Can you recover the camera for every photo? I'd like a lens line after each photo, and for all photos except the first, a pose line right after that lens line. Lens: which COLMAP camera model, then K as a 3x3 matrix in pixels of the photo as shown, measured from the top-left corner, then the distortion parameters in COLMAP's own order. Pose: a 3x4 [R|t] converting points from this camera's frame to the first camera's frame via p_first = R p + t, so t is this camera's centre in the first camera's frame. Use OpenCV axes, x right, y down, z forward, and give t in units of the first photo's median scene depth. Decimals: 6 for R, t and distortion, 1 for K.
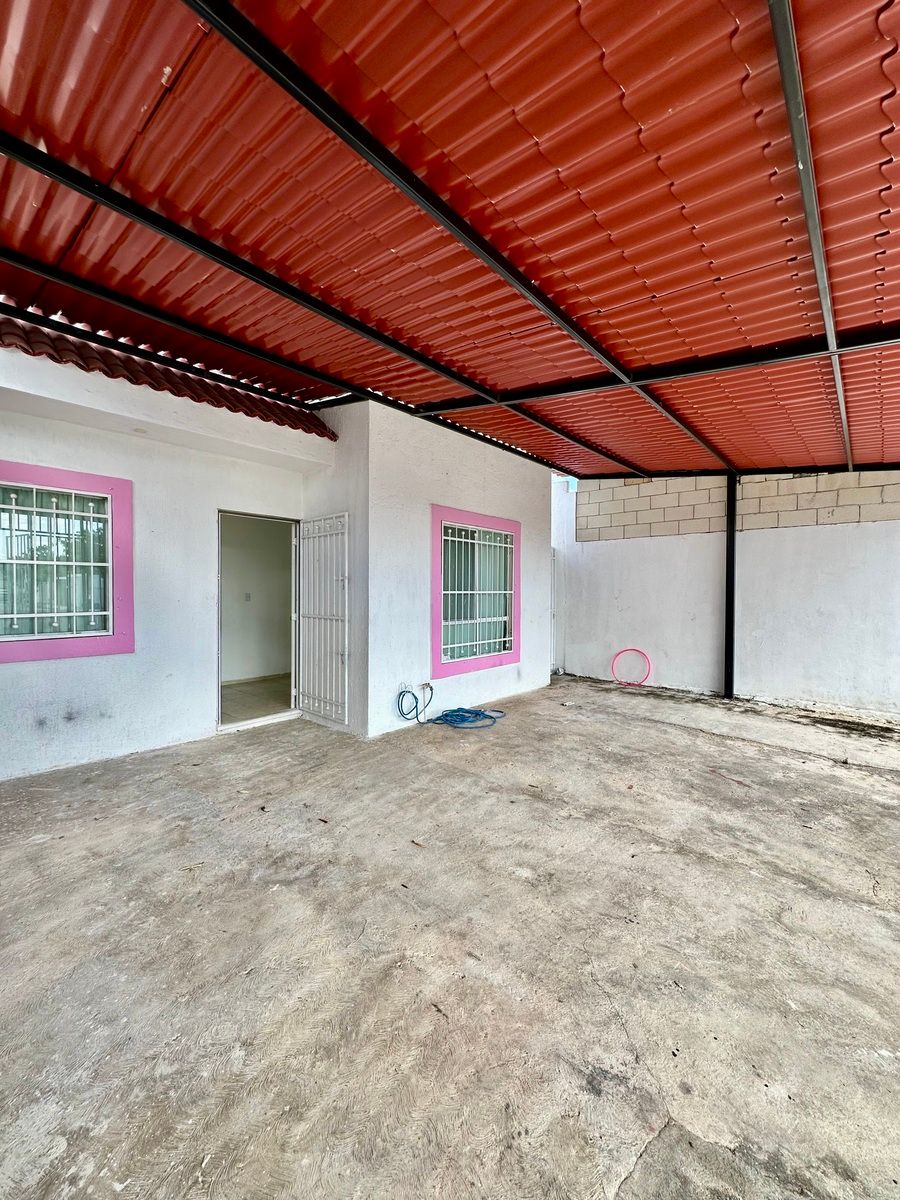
lens RADIAL K [[484.0, 0, 450.5], [0, 484.0, 599.4], [0, 0, 1]] dist [-0.008064, 0.000189]
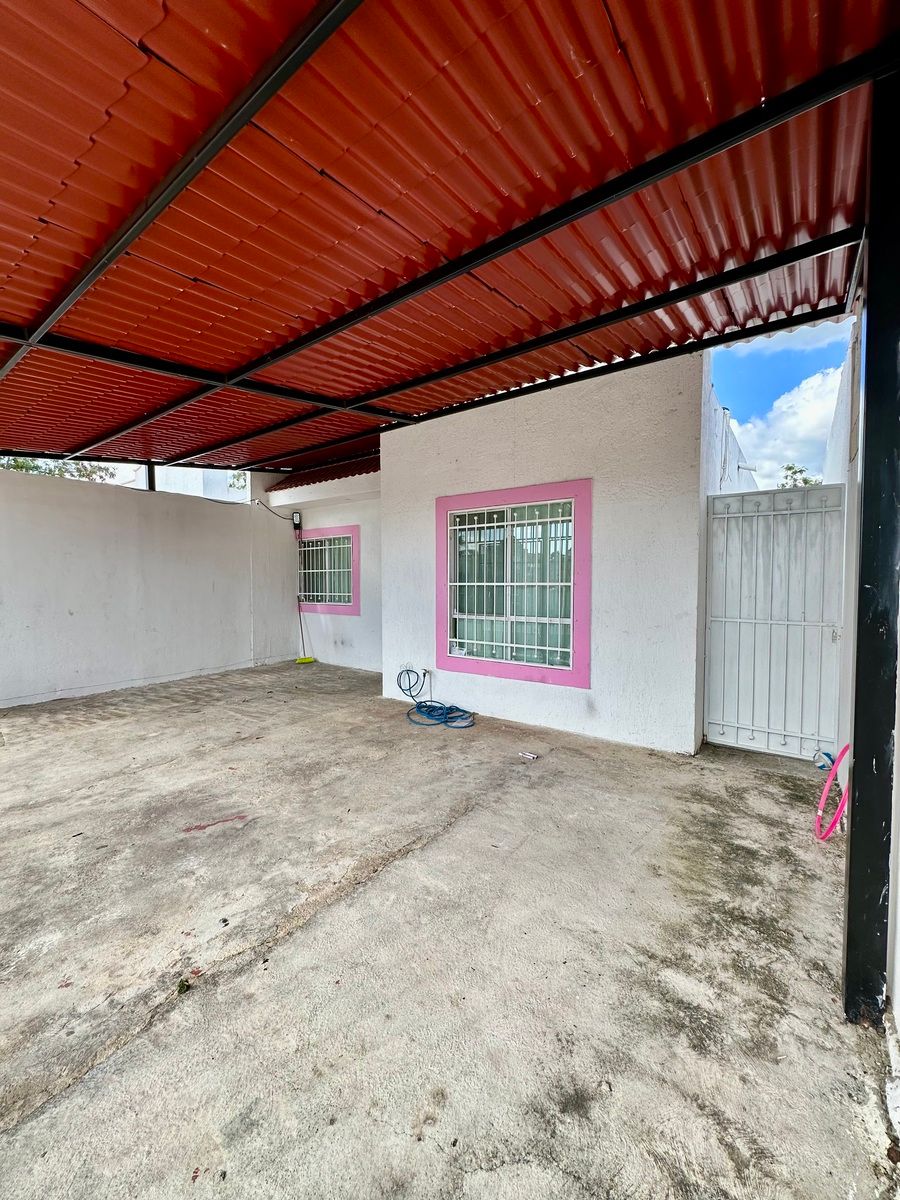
lens RADIAL K [[484.0, 0, 451.1], [0, 484.0, 600.5], [0, 0, 1]] dist [-0.008064, 0.000189]
pose [[0.079719, 0.033623, -0.996250, 1.212670], [-0.017296, 0.999327, 0.032342, -0.016178], [0.996667, 0.014653, 0.080247, 1.162021]]
